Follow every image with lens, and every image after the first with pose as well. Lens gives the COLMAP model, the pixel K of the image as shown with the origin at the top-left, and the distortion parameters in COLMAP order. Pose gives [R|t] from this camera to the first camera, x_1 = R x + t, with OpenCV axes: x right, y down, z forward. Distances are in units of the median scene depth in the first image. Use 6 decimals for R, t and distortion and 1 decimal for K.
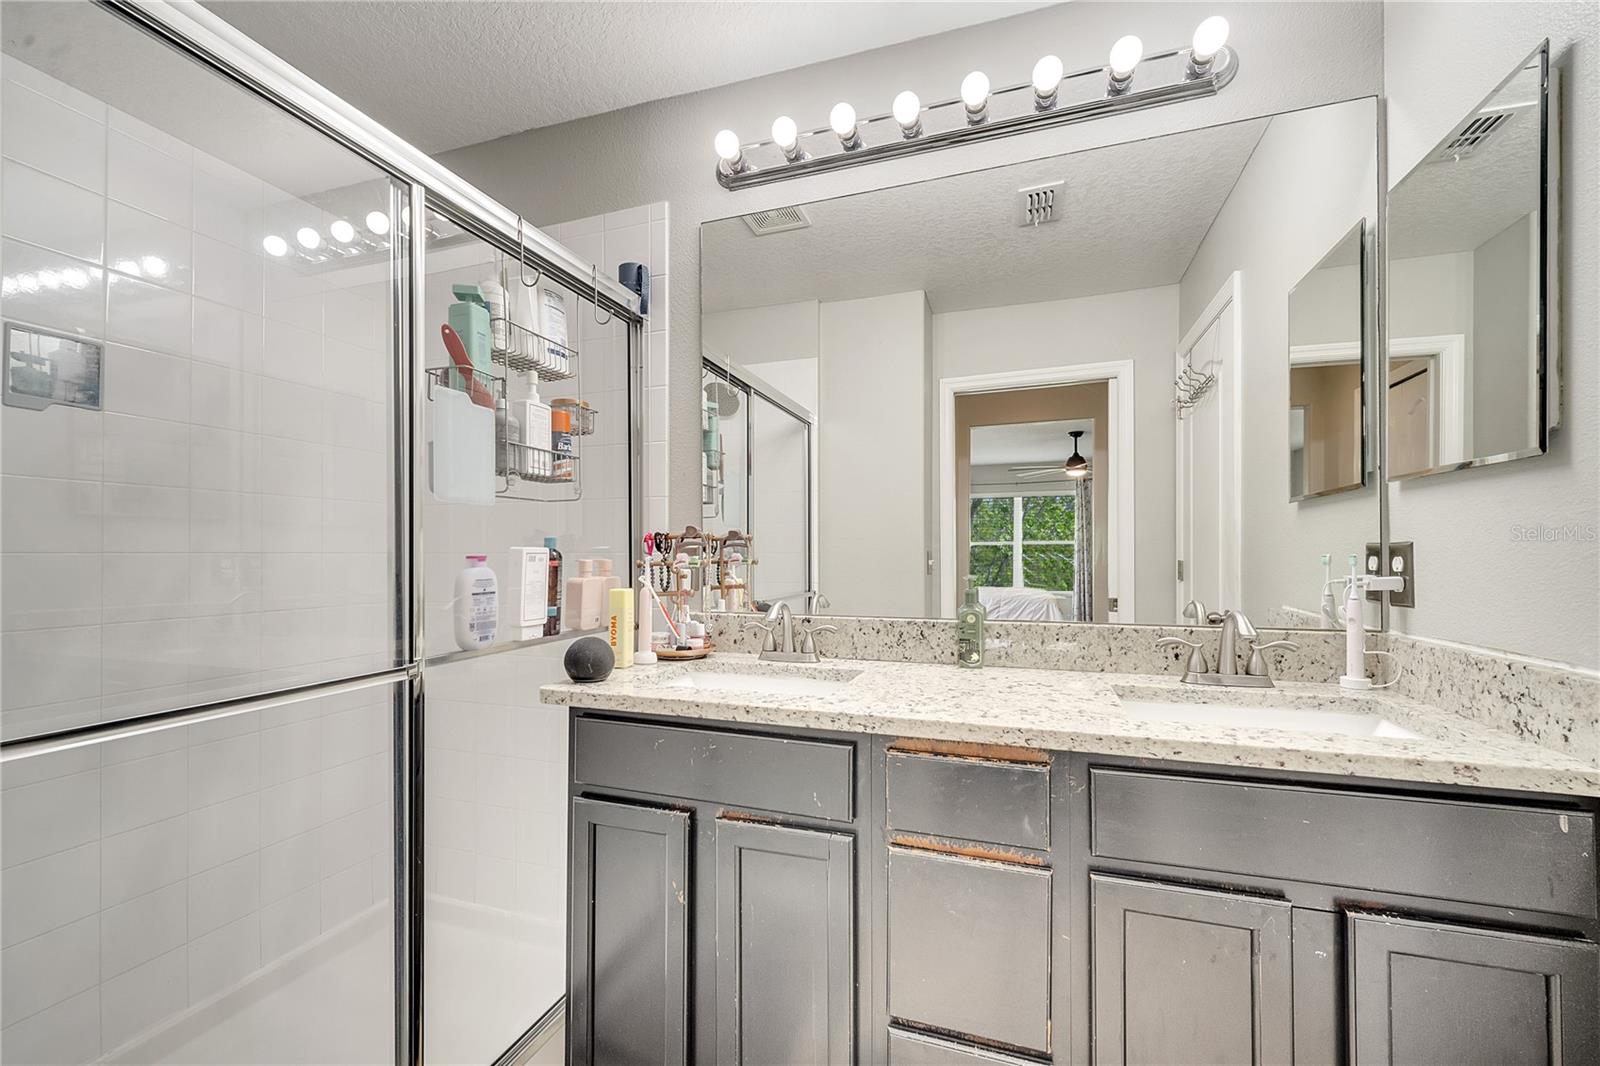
lens RADIAL K [[663.6, 0, 795.4], [0, 663.6, 562.3], [0, 0, 1]] dist [0.000061, -0.000052]
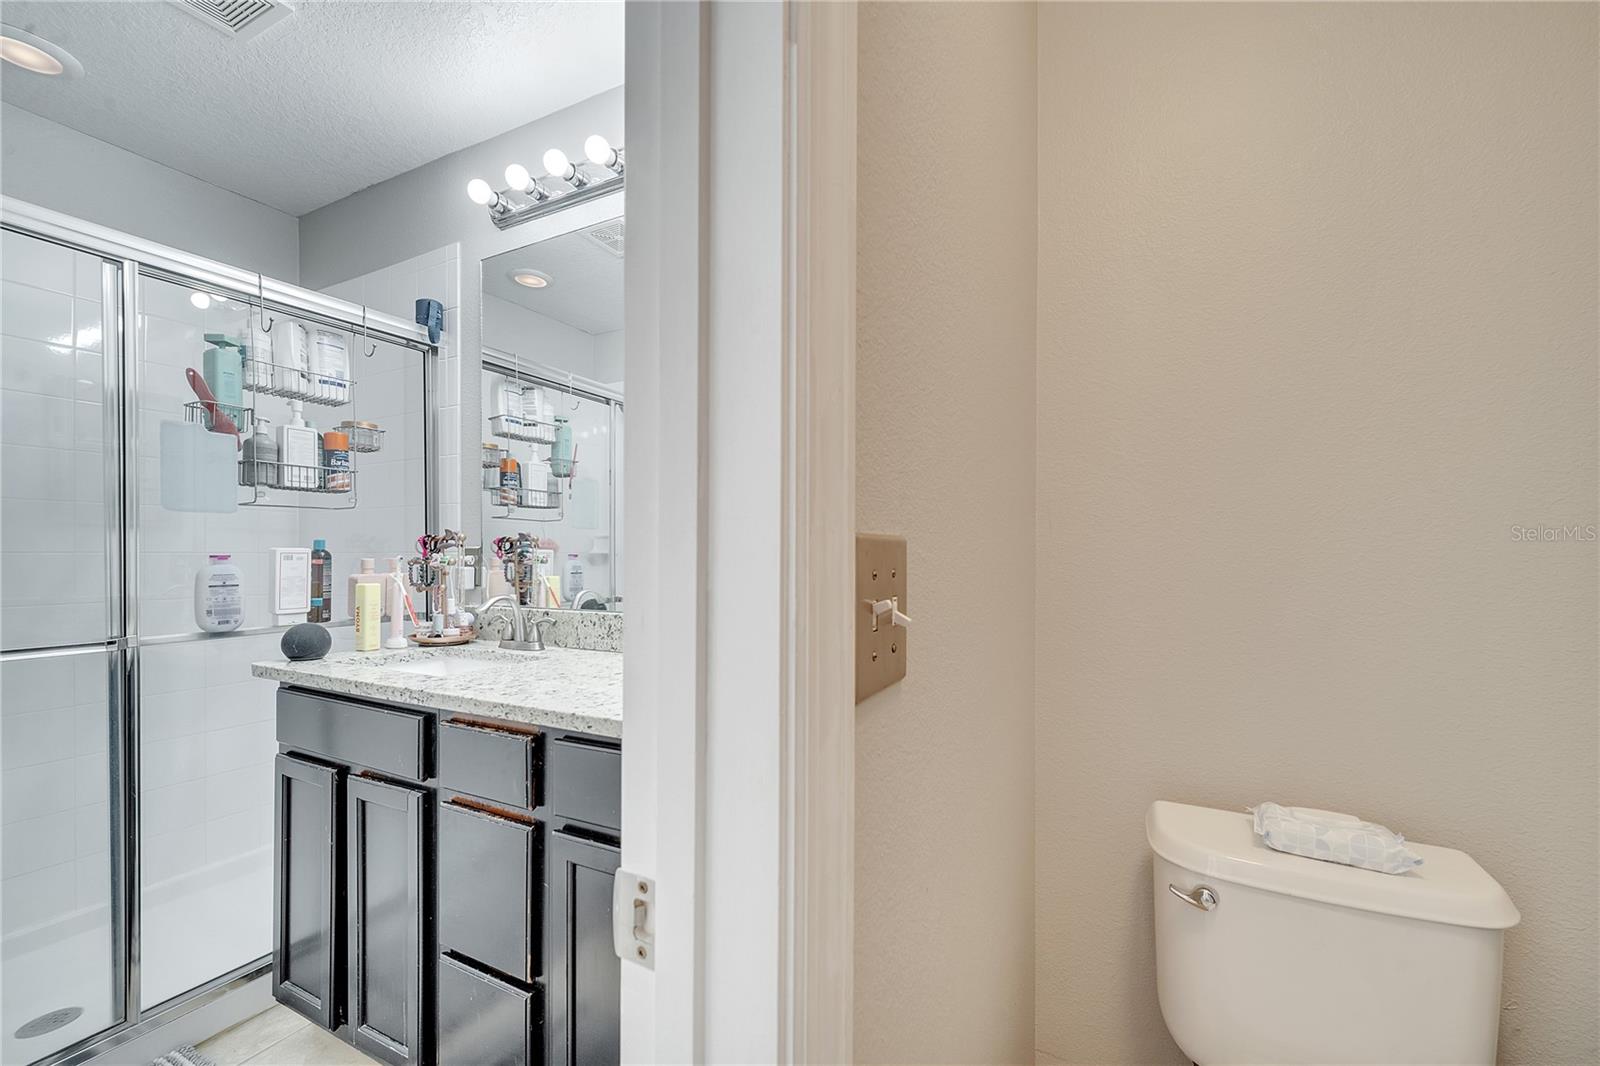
lens RADIAL K [[669.6, 0, 802.7], [0, 669.6, 567.3], [0, 0, 1]] dist [0.003474, 0.000611]
pose [[0.987342, 0.002819, -0.158580, 0.689083], [-0.001732, 0.999974, 0.006994, 0.001835], [0.158595, -0.006630, 0.987321, -0.048626]]
